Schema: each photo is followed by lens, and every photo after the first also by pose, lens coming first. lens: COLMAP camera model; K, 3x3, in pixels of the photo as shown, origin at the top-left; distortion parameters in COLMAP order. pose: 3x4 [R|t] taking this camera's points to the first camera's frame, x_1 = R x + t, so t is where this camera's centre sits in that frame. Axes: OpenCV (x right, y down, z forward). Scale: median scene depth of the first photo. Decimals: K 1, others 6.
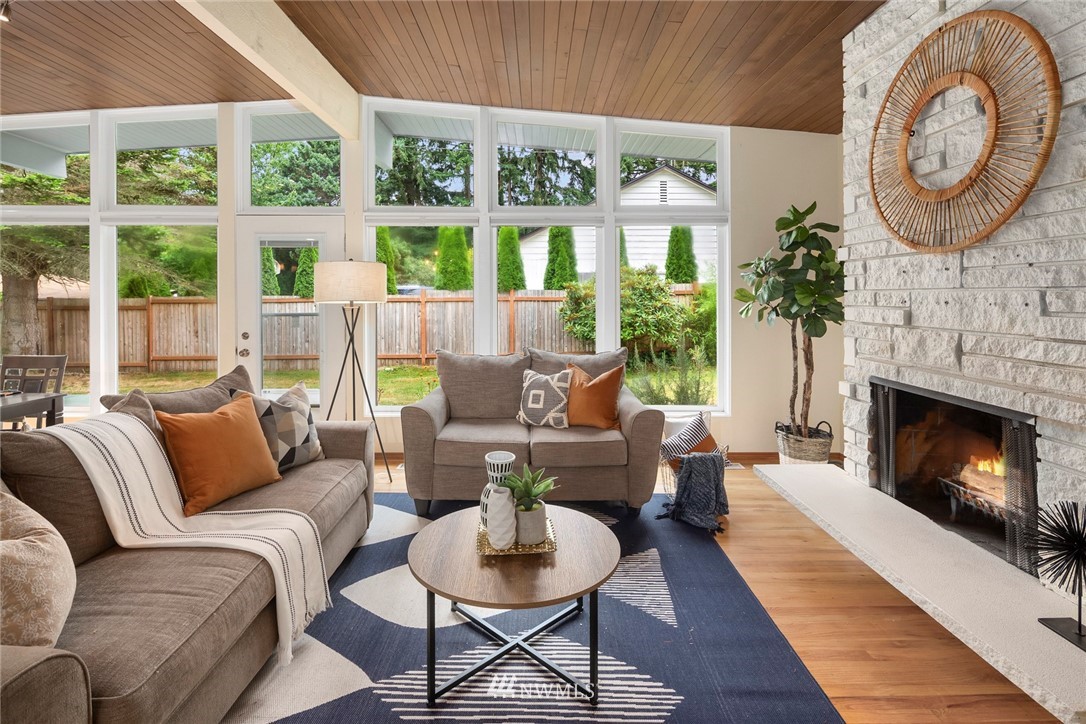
lens RADIAL K [[545.0, 0, 531.6], [0, 545.0, 303.2], [0, 0, 1]] dist [-0.000550, -0.000559]
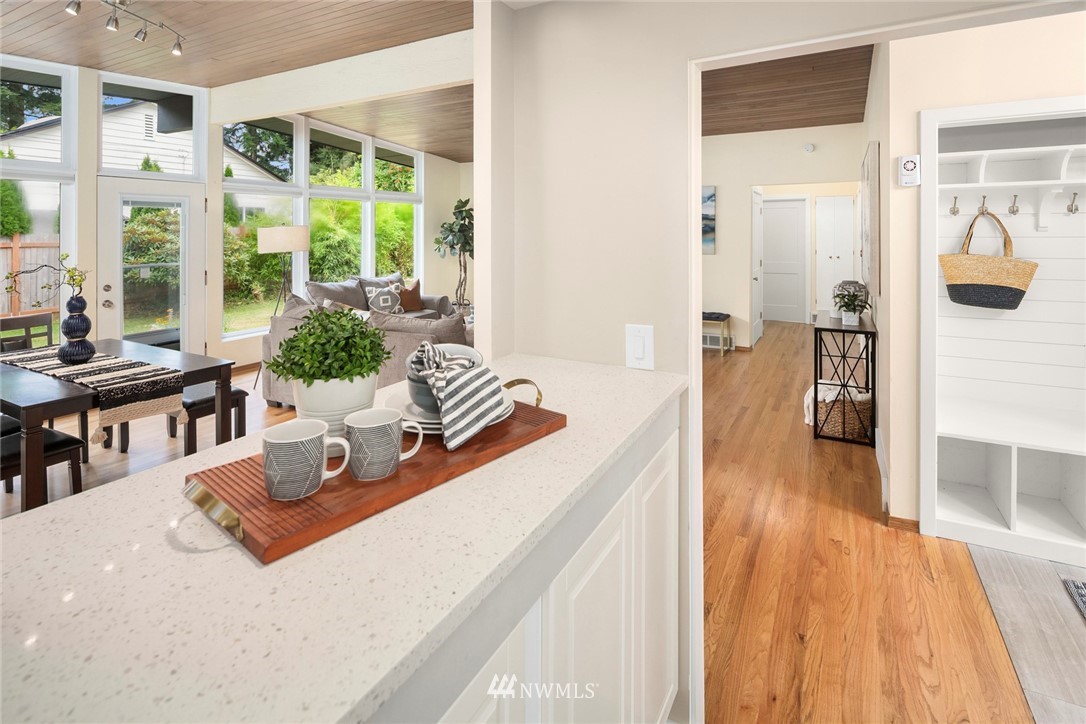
lens RADIAL K [[531.7, 0, 575.8], [0, 531.7, 224.9], [0, 0, 1]] dist [0.002359, -0.000085]
pose [[0.464596, 0.007196, 0.885493, -1.763863], [0.017264, 0.999703, -0.017183, -0.051826], [-0.885354, 0.023271, 0.464334, -0.557800]]
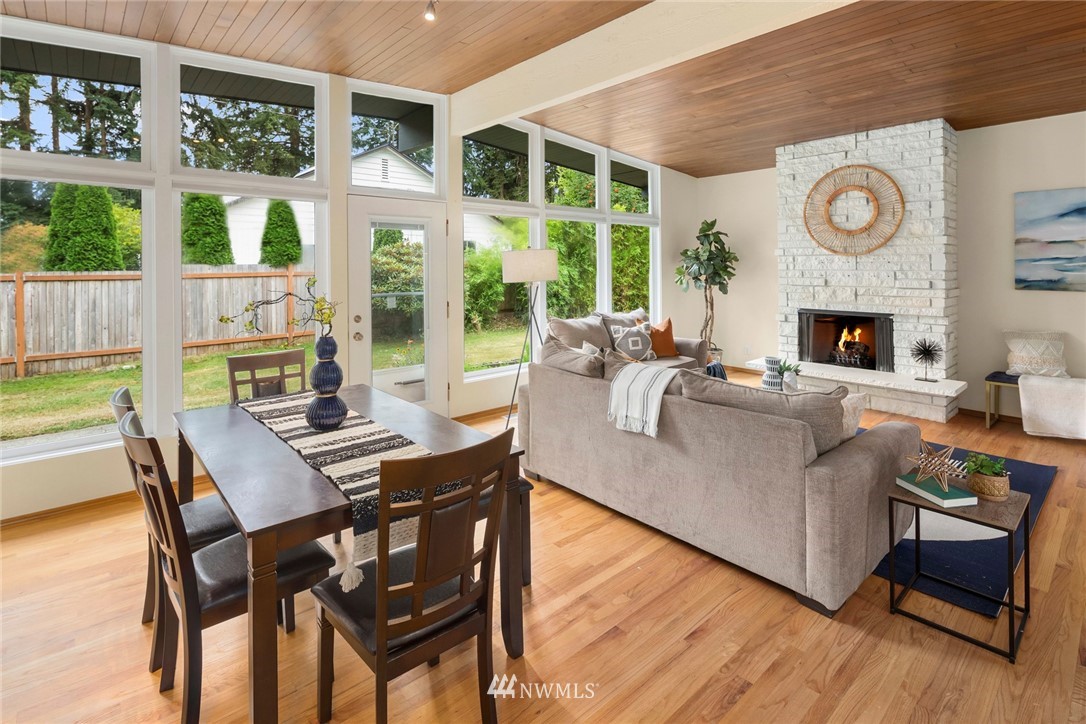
lens RADIAL K [[531.7, 0, 574.4], [0, 531.7, 268.5], [0, 0, 1]] dist [0.001628, -0.000511]
pose [[0.726519, -0.006677, 0.687114, -1.526468], [0.013431, 0.999900, -0.004485, -0.033591], [-0.687016, 0.012487, 0.726535, 0.078589]]
